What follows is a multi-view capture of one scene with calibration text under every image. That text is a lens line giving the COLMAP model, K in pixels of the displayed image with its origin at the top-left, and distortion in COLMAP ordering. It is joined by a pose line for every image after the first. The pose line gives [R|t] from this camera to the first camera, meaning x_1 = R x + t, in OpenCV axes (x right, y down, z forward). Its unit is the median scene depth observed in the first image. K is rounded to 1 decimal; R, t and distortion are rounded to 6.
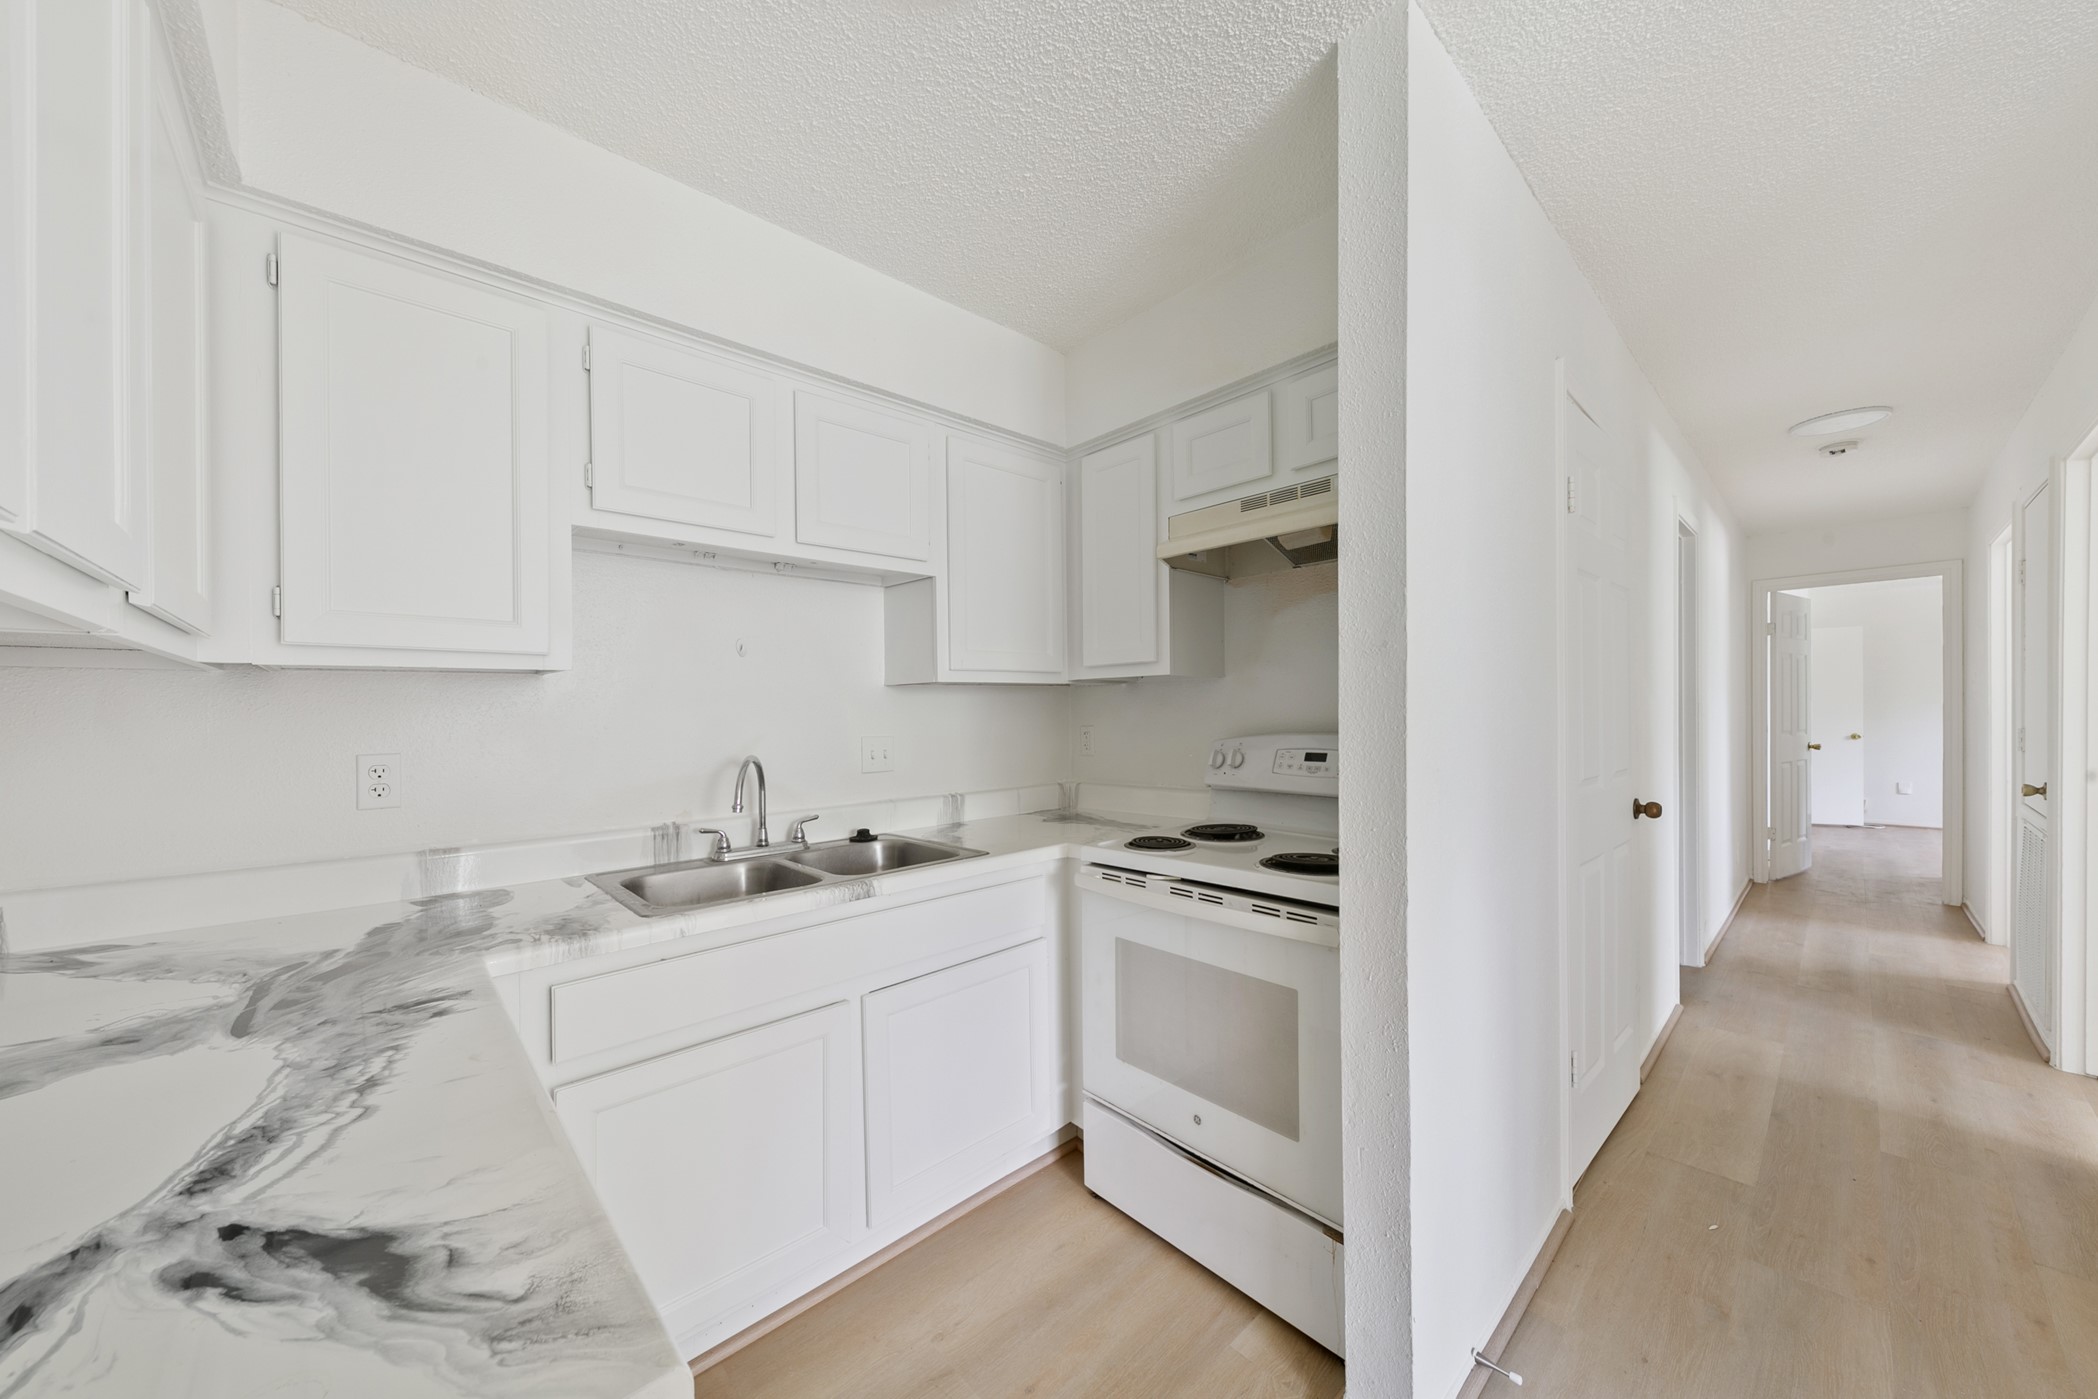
lens RADIAL K [[732.2, 0, 1046.5], [0, 732.2, 712.3], [0, 0, 1]] dist [0.009640, -0.000084]
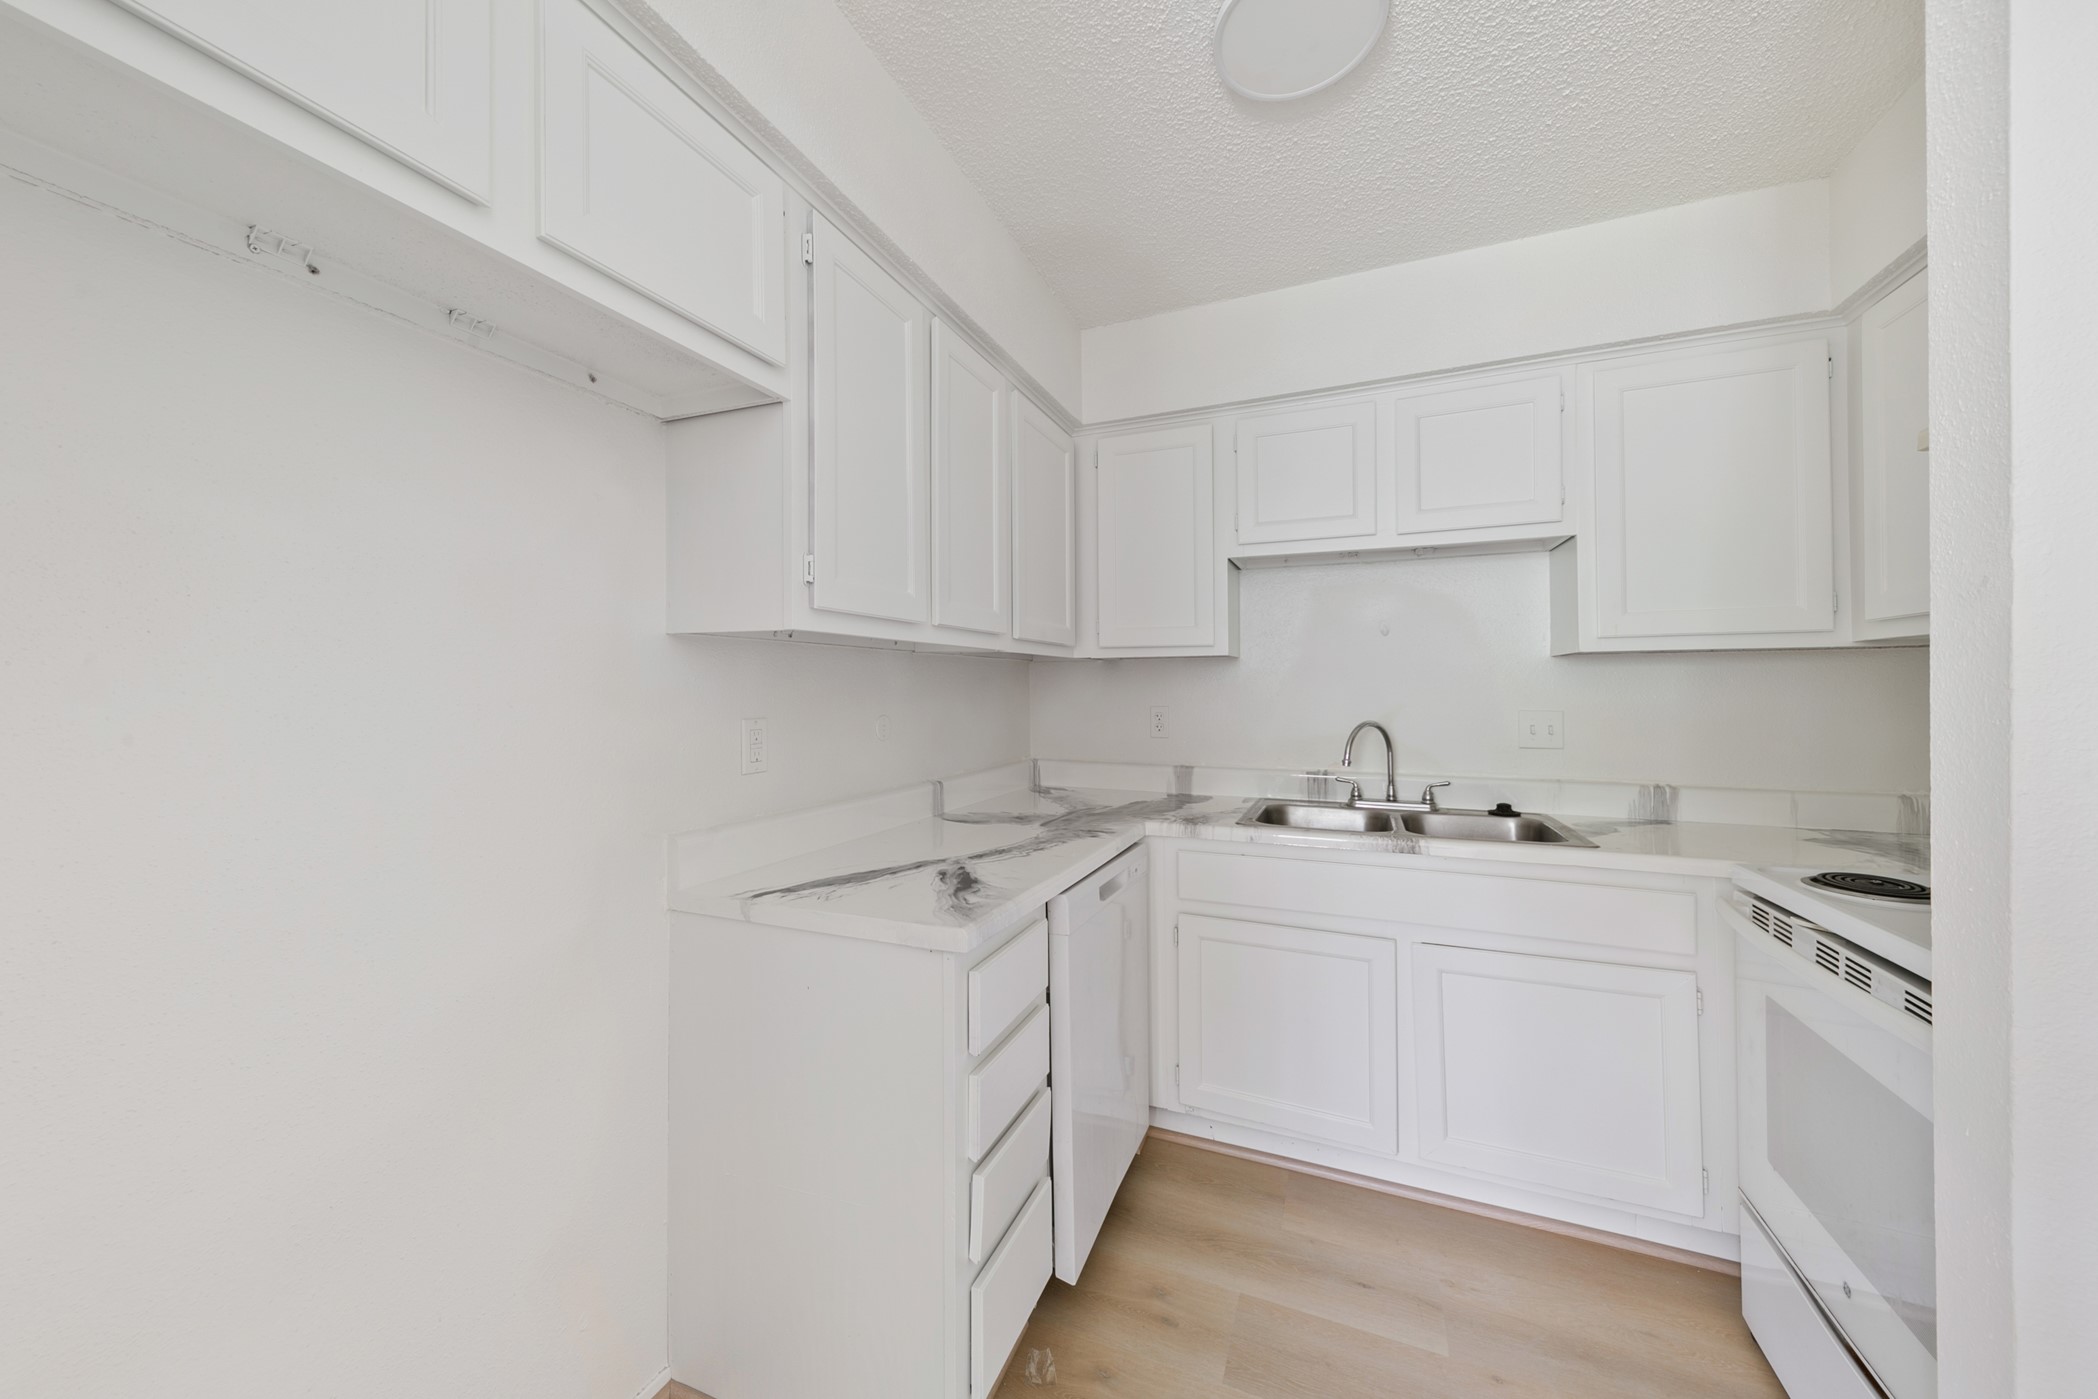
lens RADIAL K [[732.2, 0, 1053.1], [0, 732.2, 685.5], [0, 0, 1]] dist [0.009640, -0.000084]
pose [[0.424456, 0.011767, -0.905372, 0.440749], [-0.005086, 0.999931, 0.010611, -0.007536], [0.905434, 0.000101, 0.424486, 0.035649]]
